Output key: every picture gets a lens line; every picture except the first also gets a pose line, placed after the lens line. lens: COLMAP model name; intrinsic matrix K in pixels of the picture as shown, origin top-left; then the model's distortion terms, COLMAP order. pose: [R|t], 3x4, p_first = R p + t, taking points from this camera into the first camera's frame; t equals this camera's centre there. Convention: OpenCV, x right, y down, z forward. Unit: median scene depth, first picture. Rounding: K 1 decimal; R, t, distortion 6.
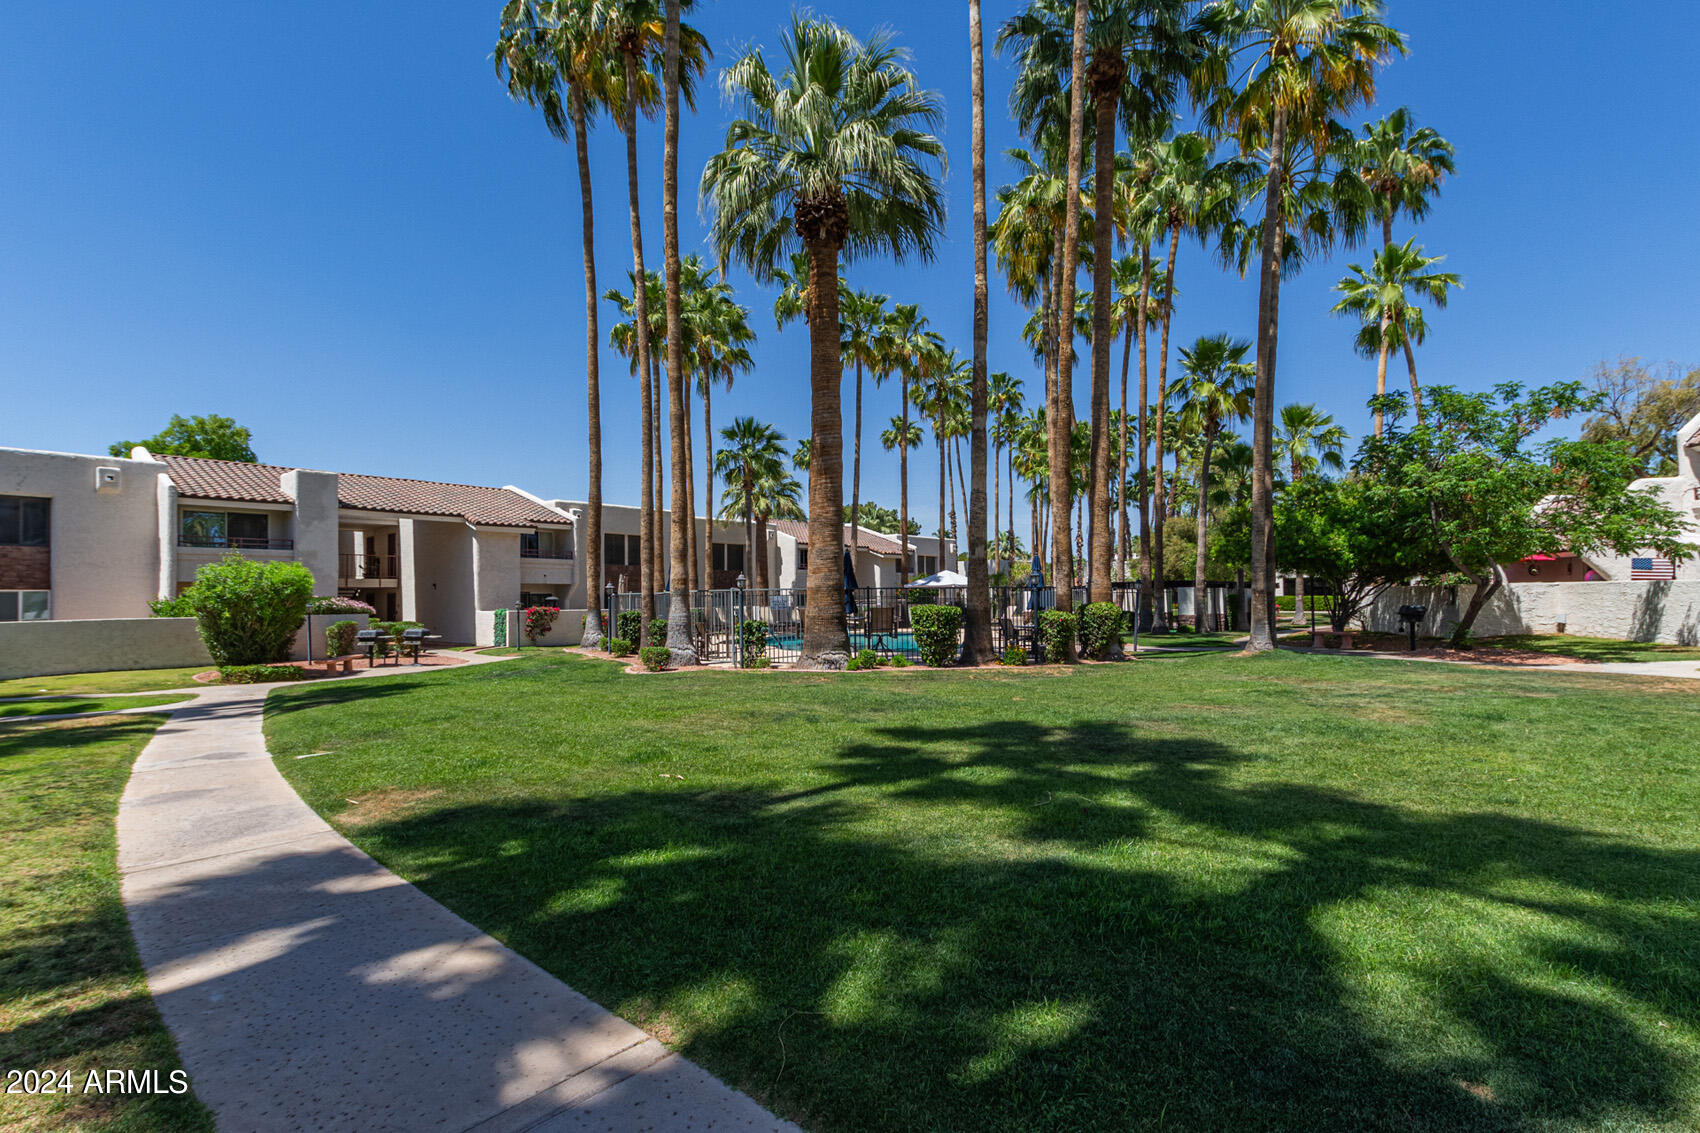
lens RADIAL K [[775.7, 0, 861.2], [0, 775.7, 584.1], [0, 0, 1]] dist [0.001785, -0.000228]
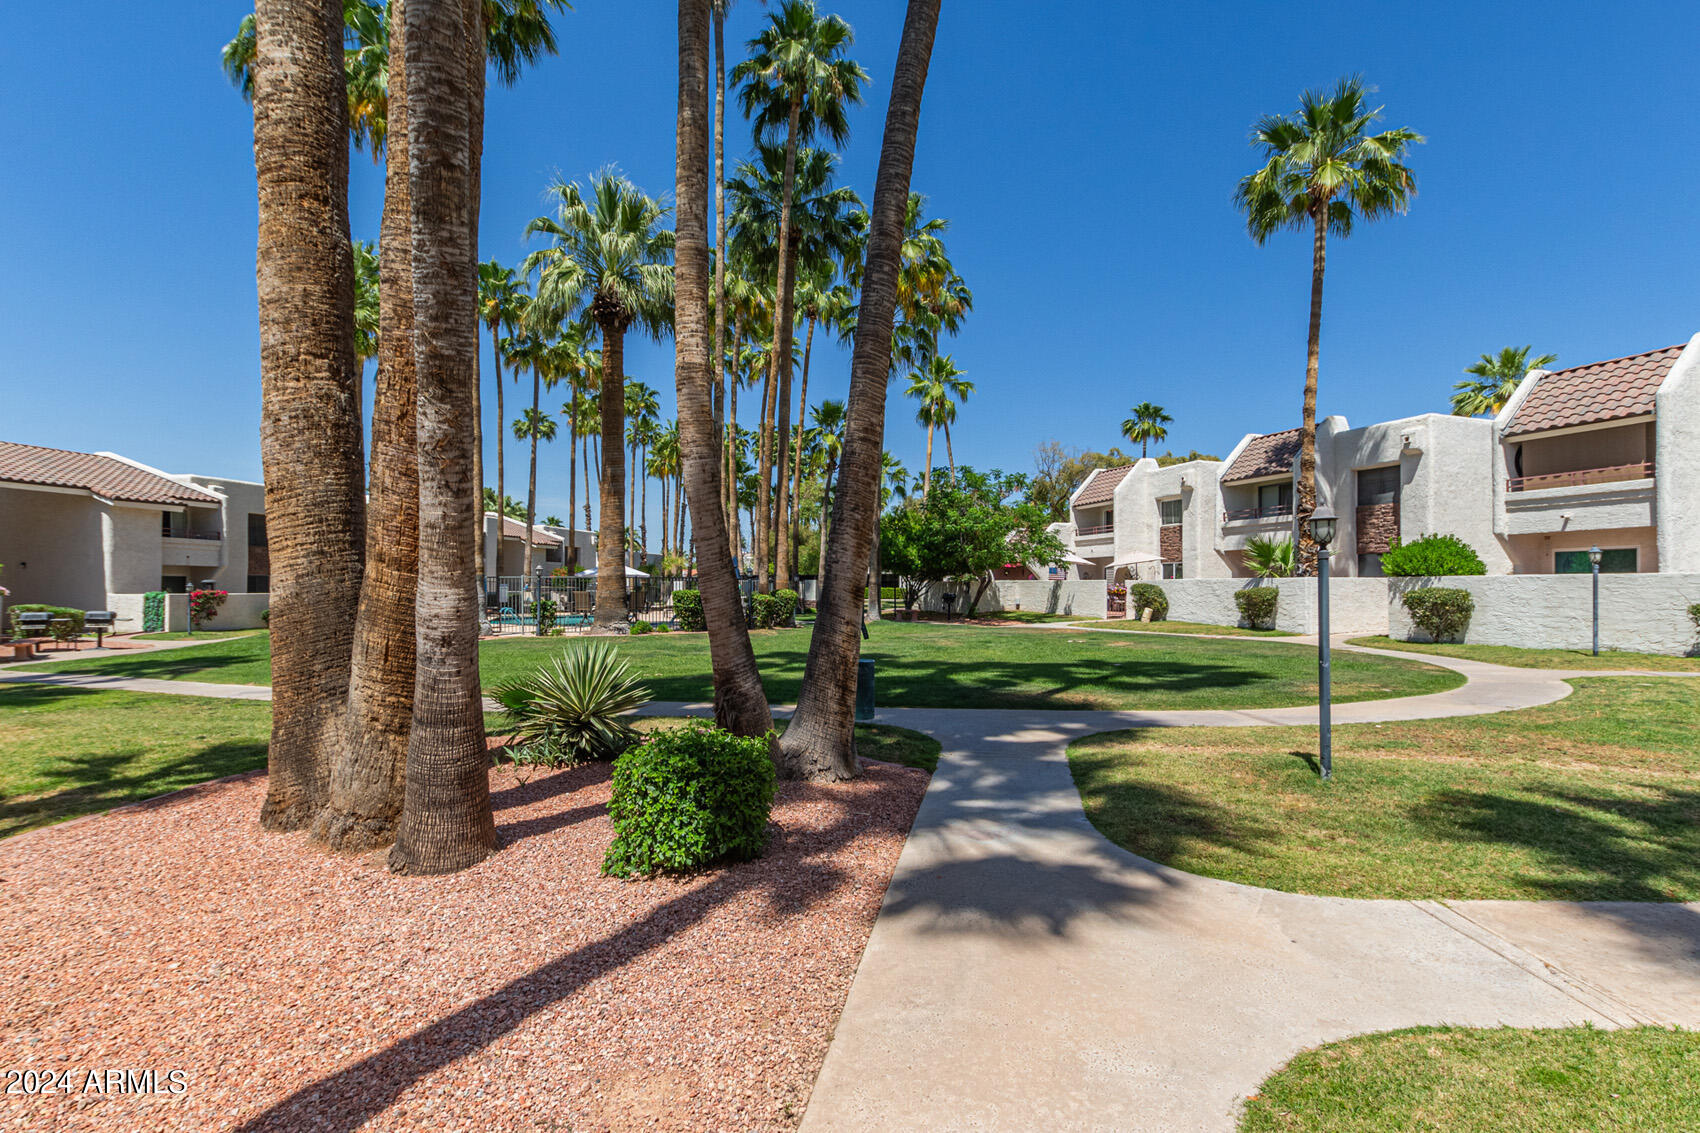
lens RADIAL K [[775.7, 0, 861.2], [0, 775.7, 584.1], [0, 0, 1]] dist [0.001785, -0.000228]
pose [[0.865582, 0.012561, 0.500609, -0.202122], [-0.018484, 0.999806, 0.006875, 0.000235], [-0.500426, -0.015204, 0.865646, -0.243560]]
